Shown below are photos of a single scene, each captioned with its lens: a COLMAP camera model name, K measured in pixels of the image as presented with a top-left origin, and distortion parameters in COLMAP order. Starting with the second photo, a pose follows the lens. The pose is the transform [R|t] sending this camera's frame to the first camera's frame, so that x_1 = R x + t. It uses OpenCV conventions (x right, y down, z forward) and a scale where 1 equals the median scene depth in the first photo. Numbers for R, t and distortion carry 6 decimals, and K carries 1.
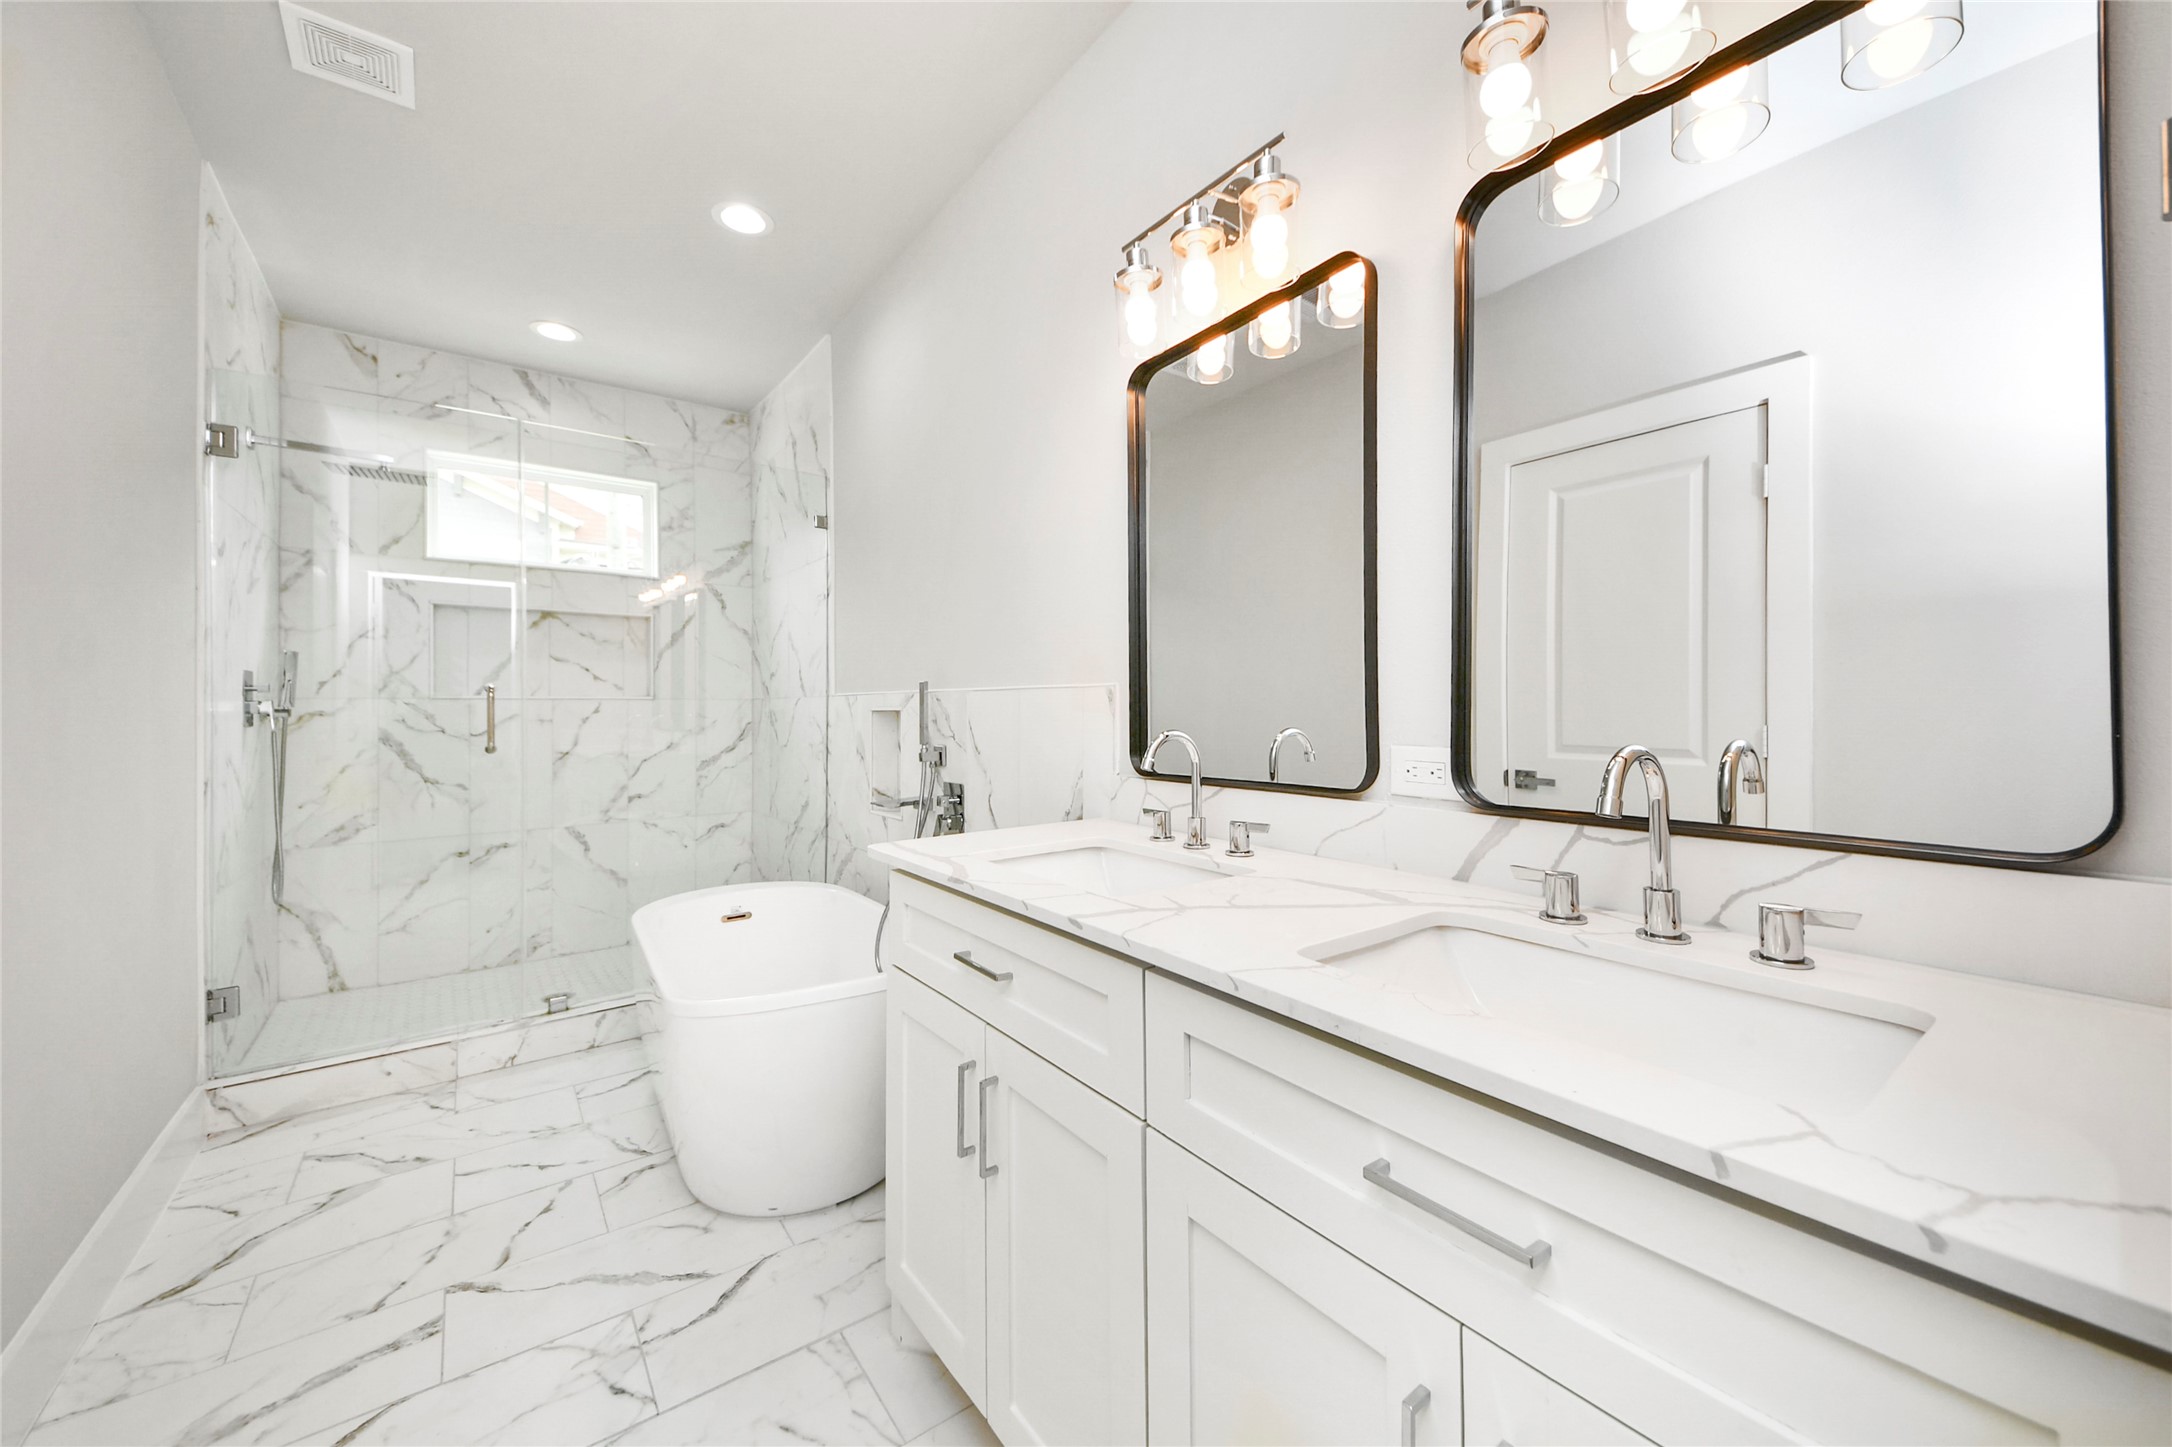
lens RADIAL K [[784.8, 0, 1073.9], [0, 784.8, 705.2], [0, 0, 1]] dist [0.014302, -0.006476]
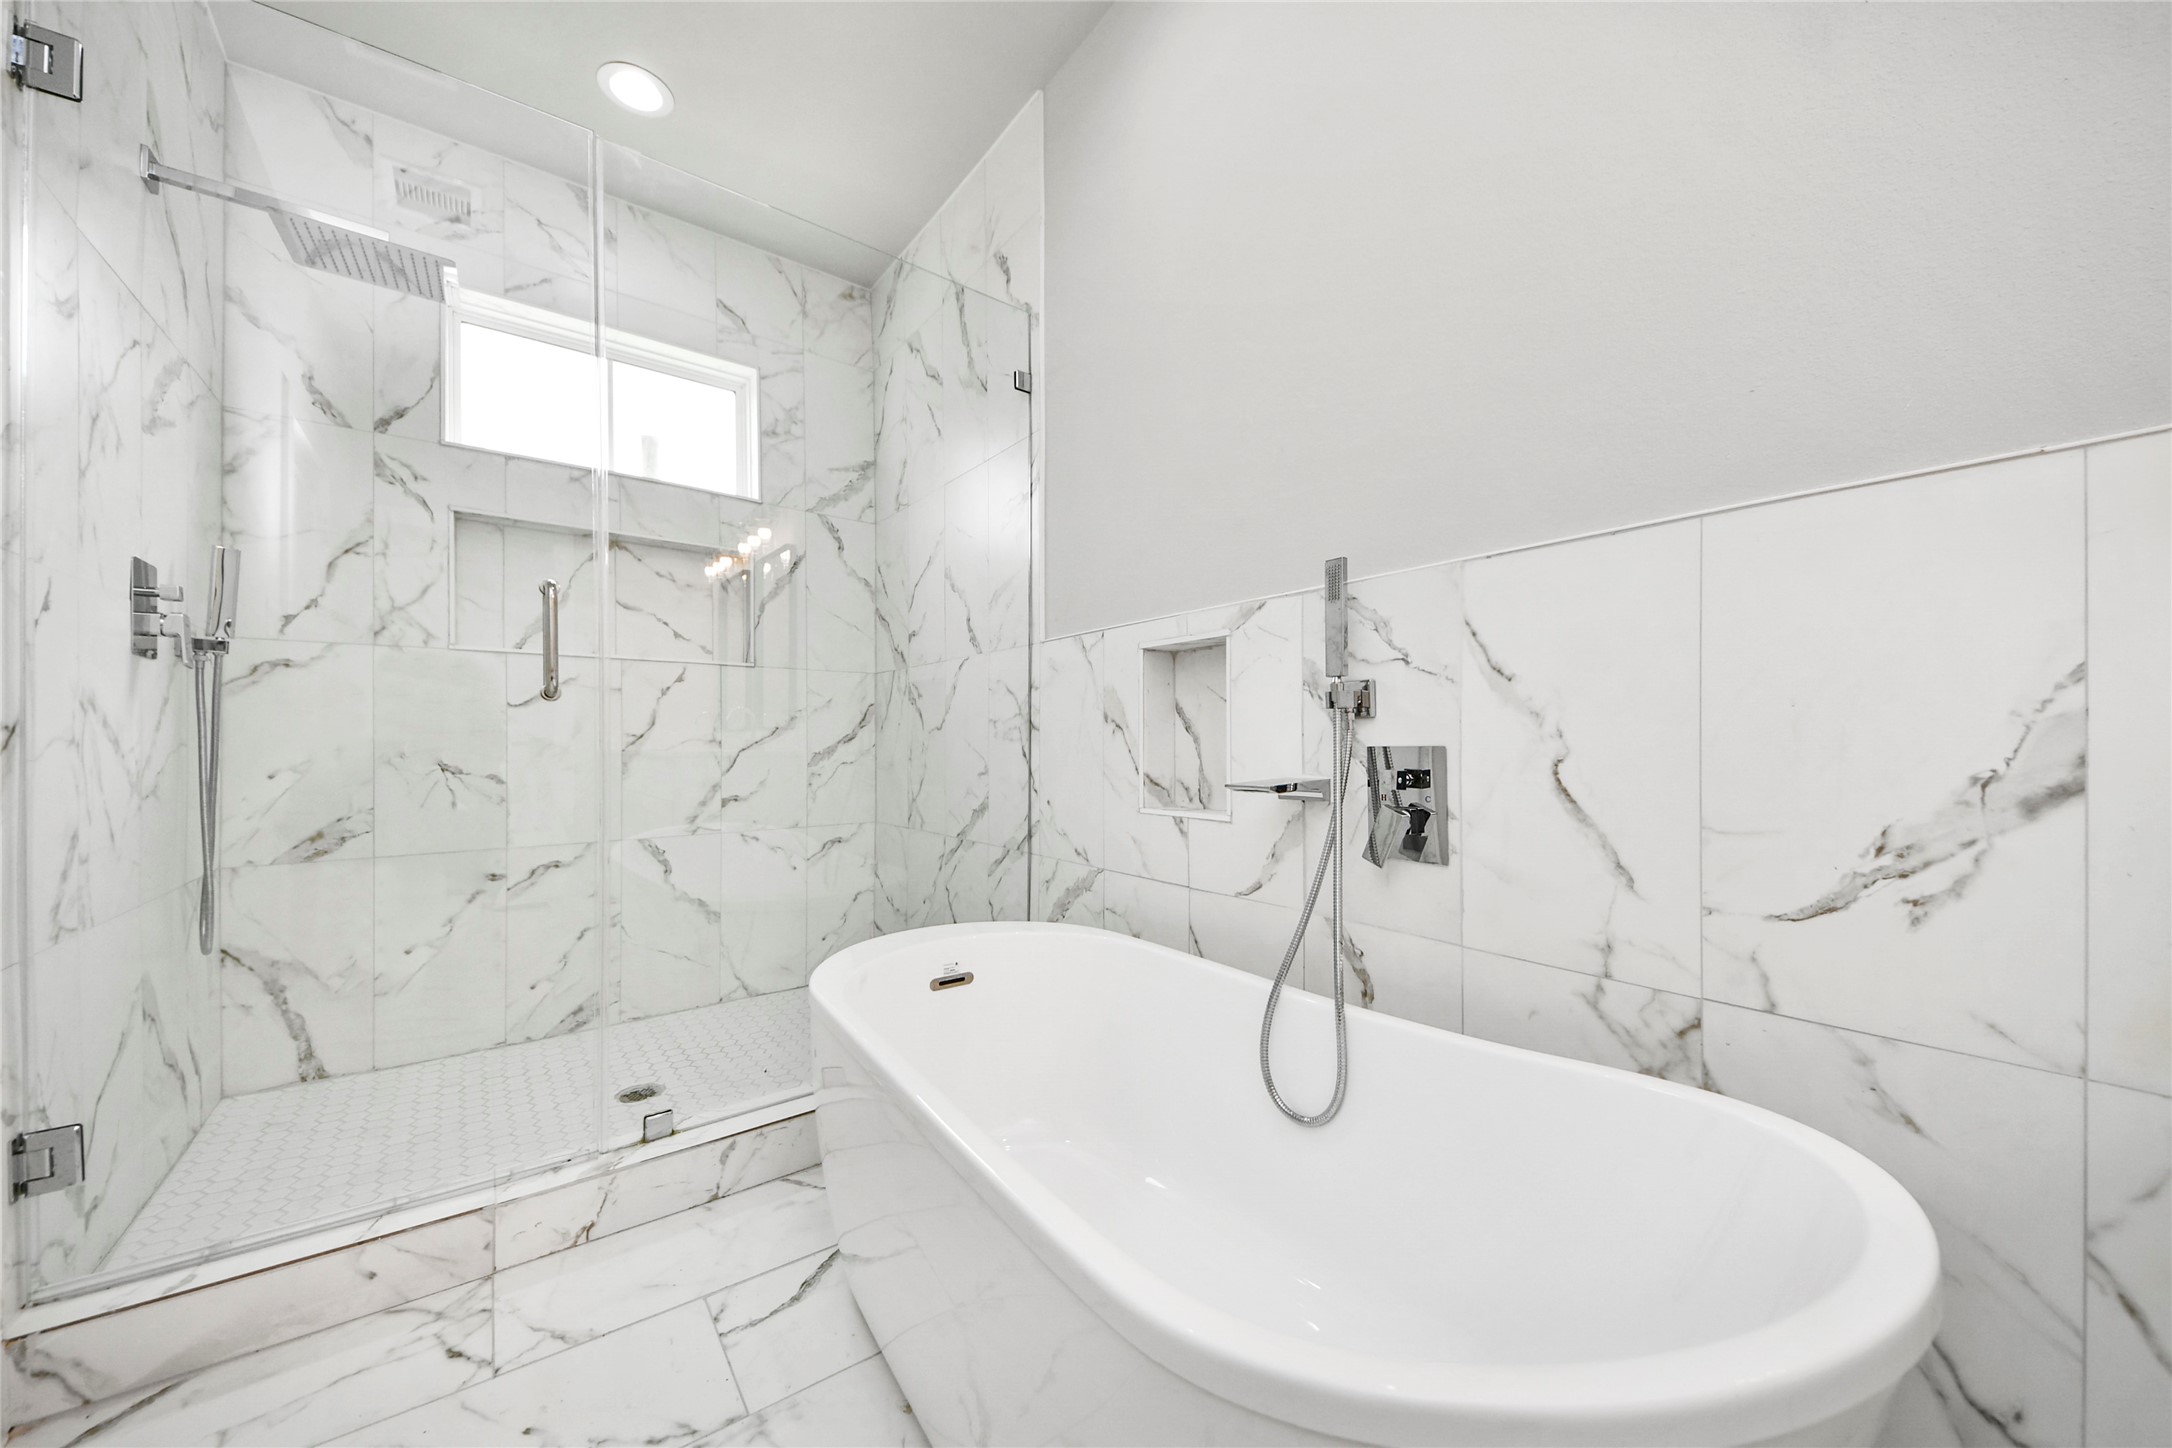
lens RADIAL K [[784.8, 0, 1077.7], [0, 784.8, 738.9], [0, 0, 1]] dist [0.014302, -0.006476]
pose [[0.999852, 0.001804, -0.017125, -0.264435], [-0.001730, 0.999989, 0.004306, 0.066990], [0.017133, -0.004276, 0.999844, 0.331573]]
